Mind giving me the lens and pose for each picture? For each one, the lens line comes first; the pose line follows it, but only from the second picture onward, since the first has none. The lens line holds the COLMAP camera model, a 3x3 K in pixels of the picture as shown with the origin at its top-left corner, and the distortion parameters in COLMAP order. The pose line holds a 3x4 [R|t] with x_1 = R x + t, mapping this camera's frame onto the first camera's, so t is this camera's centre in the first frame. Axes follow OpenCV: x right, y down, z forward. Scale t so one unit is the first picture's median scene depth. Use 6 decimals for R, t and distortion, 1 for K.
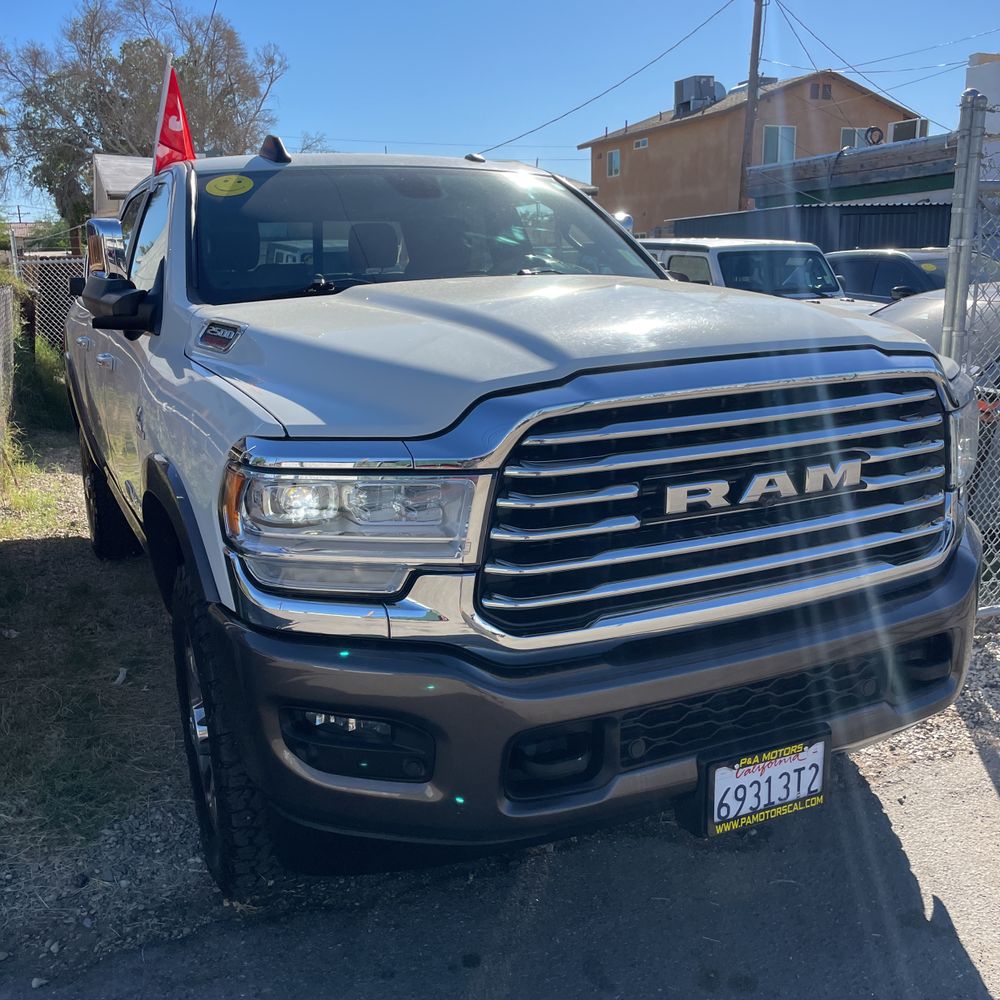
lens RADIAL K [[1017.0, 0, 497.6], [0, 1017.0, 484.9], [0, 0, 1]] dist [0.090553, -0.128919]
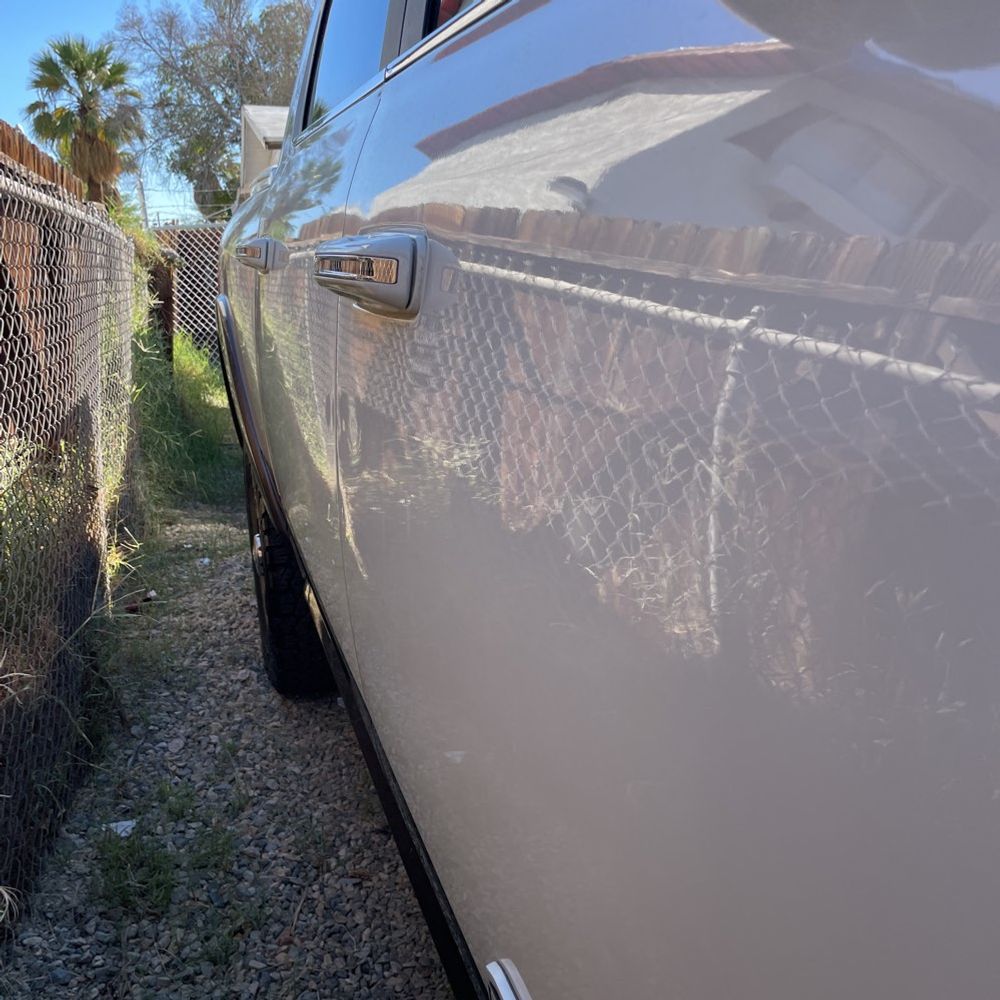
lens RADIAL K [[1017.0, 0, 497.6], [0, 1017.0, 484.9], [0, 0, 1]] dist [0.090553, -0.128919]
pose [[0.992946, -0.007875, -0.118310, -0.793482], [0.008600, 0.999947, 0.005615, -0.234905], [0.118259, -0.006593, 0.992961, 1.777906]]
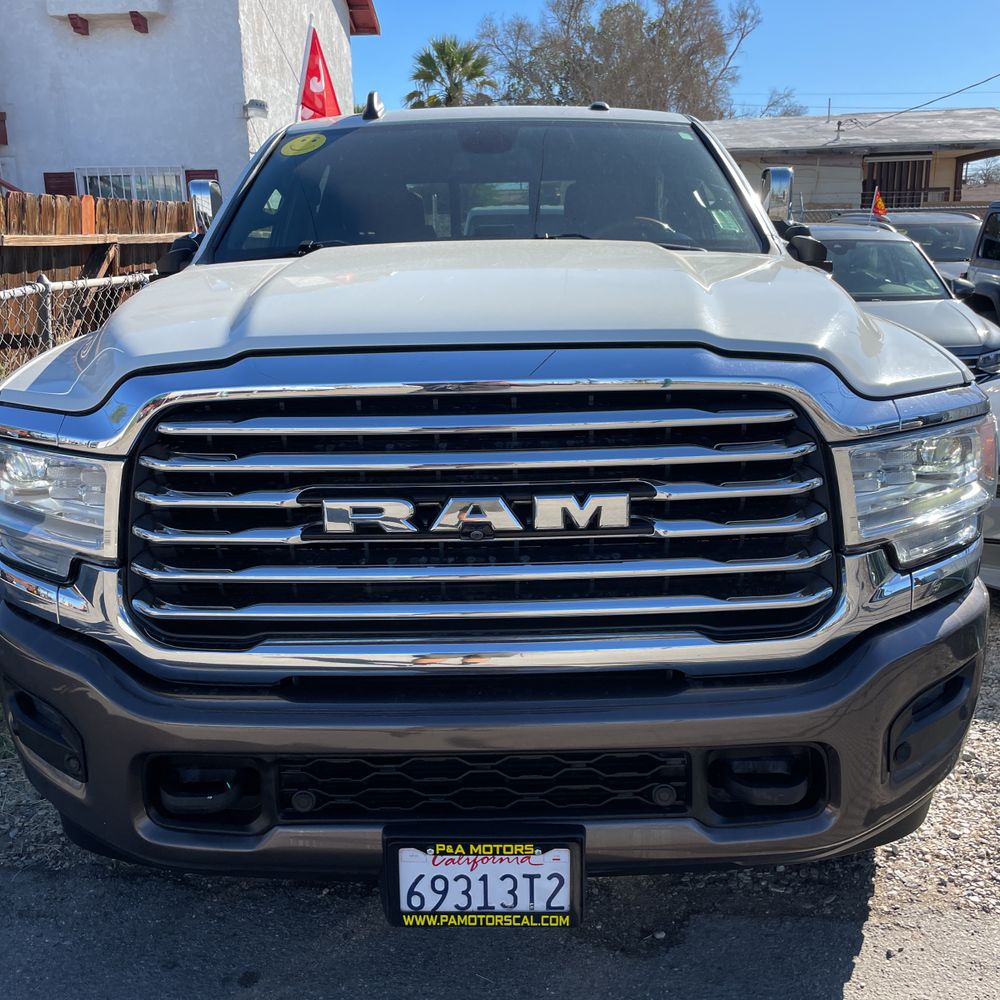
lens RADIAL K [[1017.0, 0, 497.6], [0, 1017.0, 484.9], [0, 0, 1]] dist [0.090553, -0.128919]
pose [[0.900133, 0.116511, -0.419744, 0.426266], [-0.101947, 0.993152, 0.057054, -0.047493], [0.423517, -0.008564, 0.905848, 0.209886]]
